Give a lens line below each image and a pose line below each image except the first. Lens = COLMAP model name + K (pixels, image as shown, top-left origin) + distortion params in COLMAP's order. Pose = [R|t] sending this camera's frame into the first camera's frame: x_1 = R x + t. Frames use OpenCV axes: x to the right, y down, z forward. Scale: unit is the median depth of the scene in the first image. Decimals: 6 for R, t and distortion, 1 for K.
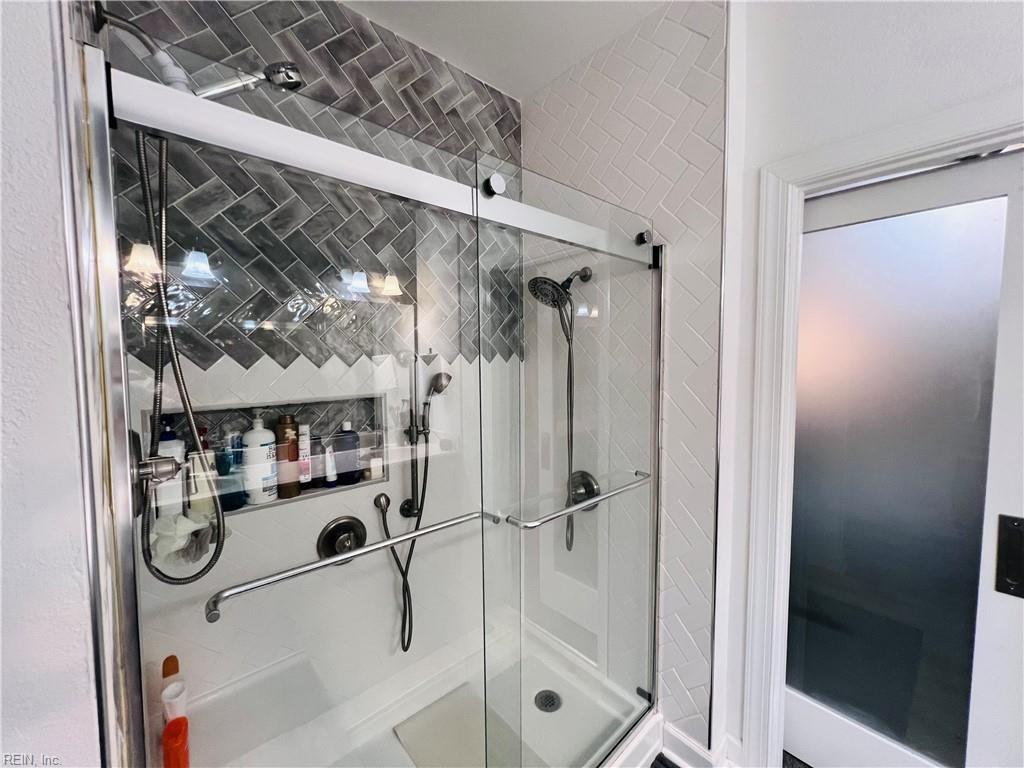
lens RADIAL K [[409.8, 0, 510.1], [0, 409.8, 381.1], [0, 0, 1]] dist [-0.002921, 0.000779]
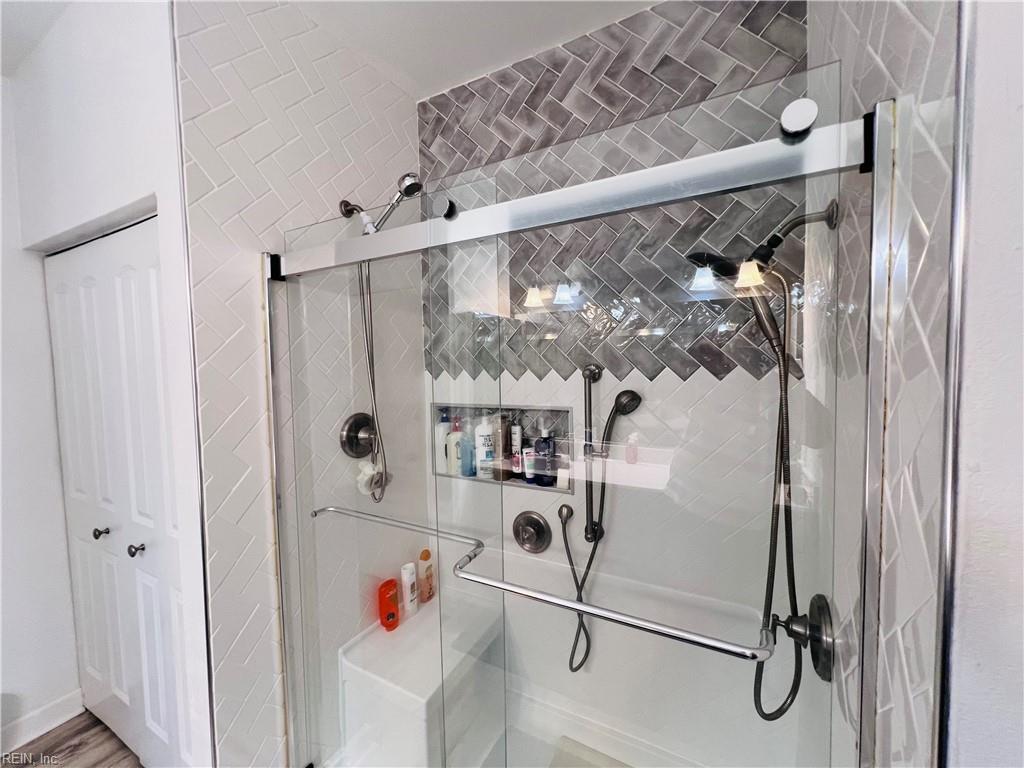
lens RADIAL K [[410.0, 0, 508.6], [0, 410.0, 380.9], [0, 0, 1]] dist [0.000538, -0.000115]
pose [[0.344245, 0.048601, -0.937621, 0.609533], [-0.037563, 0.998573, 0.037969, -0.071400], [0.938128, 0.022149, 0.345579, 0.528489]]
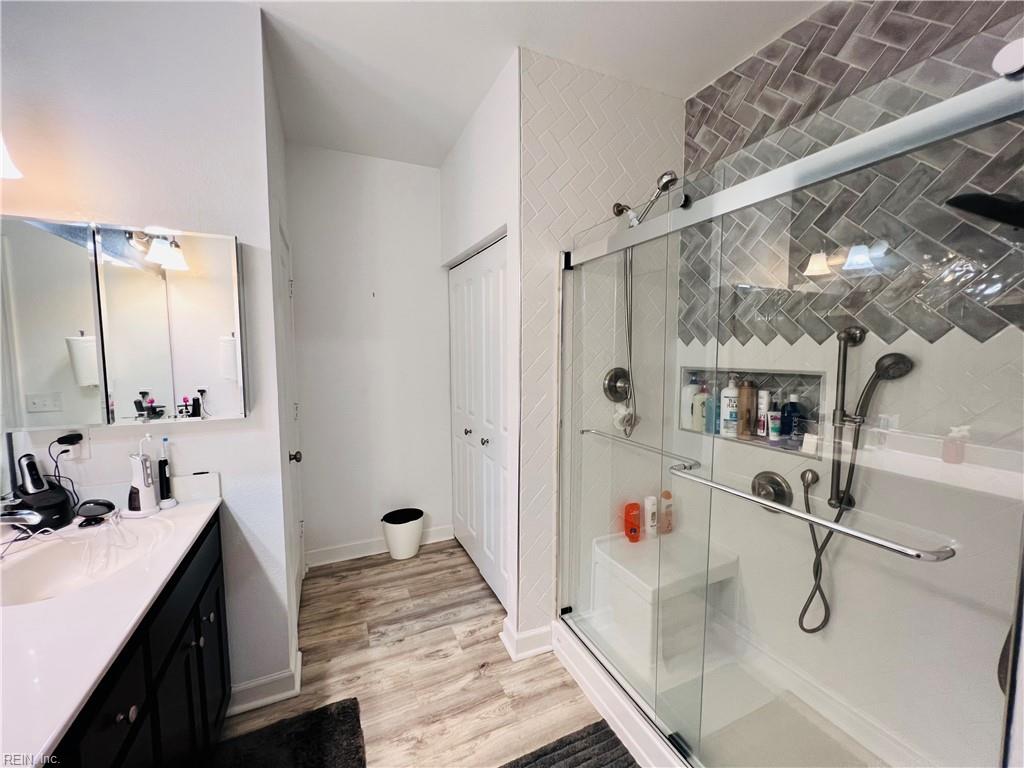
lens RADIAL K [[409.8, 0, 508.7], [0, 409.8, 382.8], [0, 0, 1]] dist [-0.002921, 0.000779]
pose [[-0.293378, 0.084705, -0.952237, 0.906344], [-0.052560, 0.993131, 0.104536, -0.008206], [0.954551, 0.080718, -0.286910, 0.581045]]
